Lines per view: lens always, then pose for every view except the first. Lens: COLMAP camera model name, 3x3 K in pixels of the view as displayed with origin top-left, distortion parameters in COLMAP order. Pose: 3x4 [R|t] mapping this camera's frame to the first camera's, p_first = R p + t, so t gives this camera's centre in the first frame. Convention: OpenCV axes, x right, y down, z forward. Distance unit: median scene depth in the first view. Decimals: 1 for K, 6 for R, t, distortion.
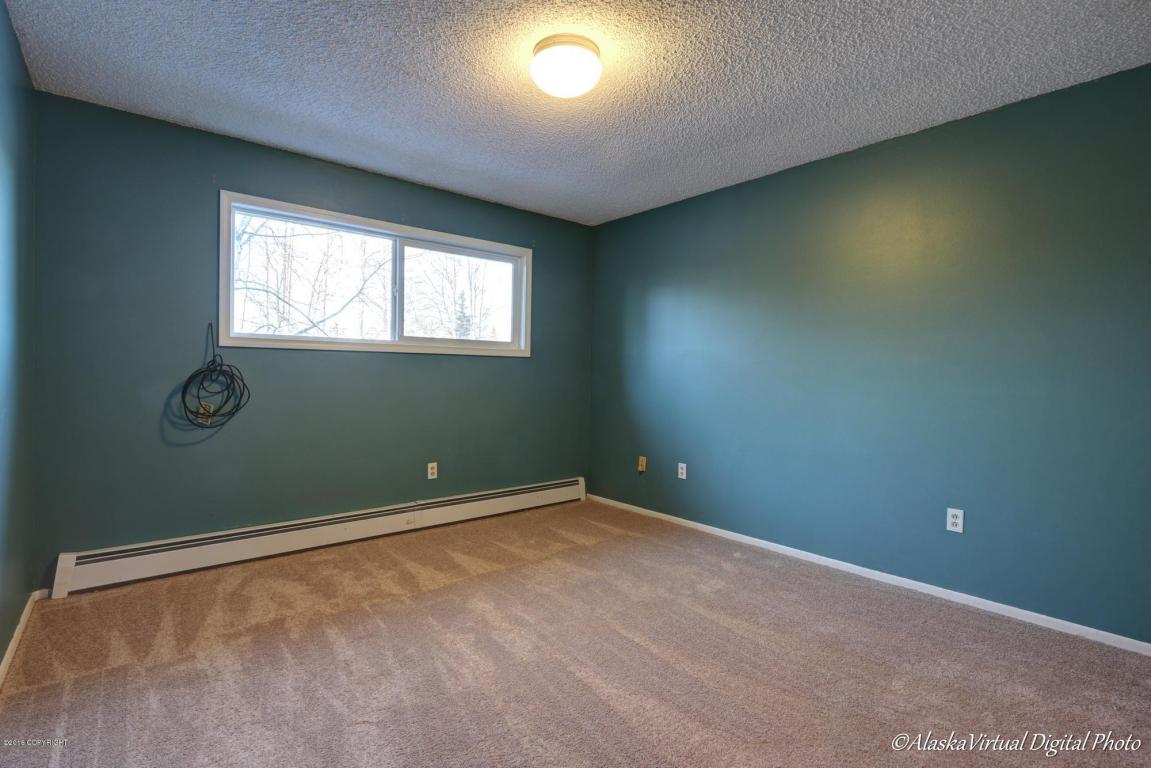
lens RADIAL K [[536.7, 0, 576.4], [0, 536.7, 381.9], [0, 0, 1]] dist [-0.010058, -0.000033]
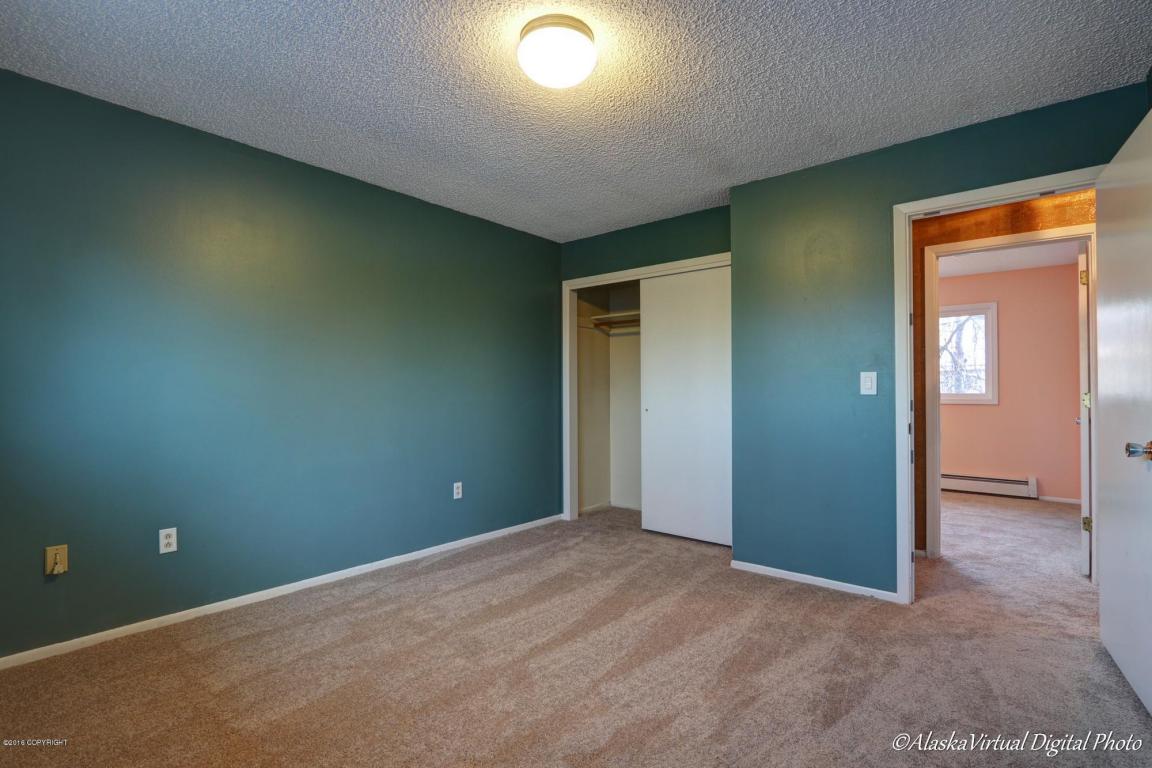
lens RADIAL K [[537.2, 0, 576.9], [0, 537.2, 381.9], [0, 0, 1]] dist [-0.010058, -0.000033]
pose [[-0.159821, 0.006392, 0.987125, -0.557935], [0.015775, 0.999868, -0.003921, -0.014303], [-0.987020, 0.014945, -0.159901, 0.672925]]
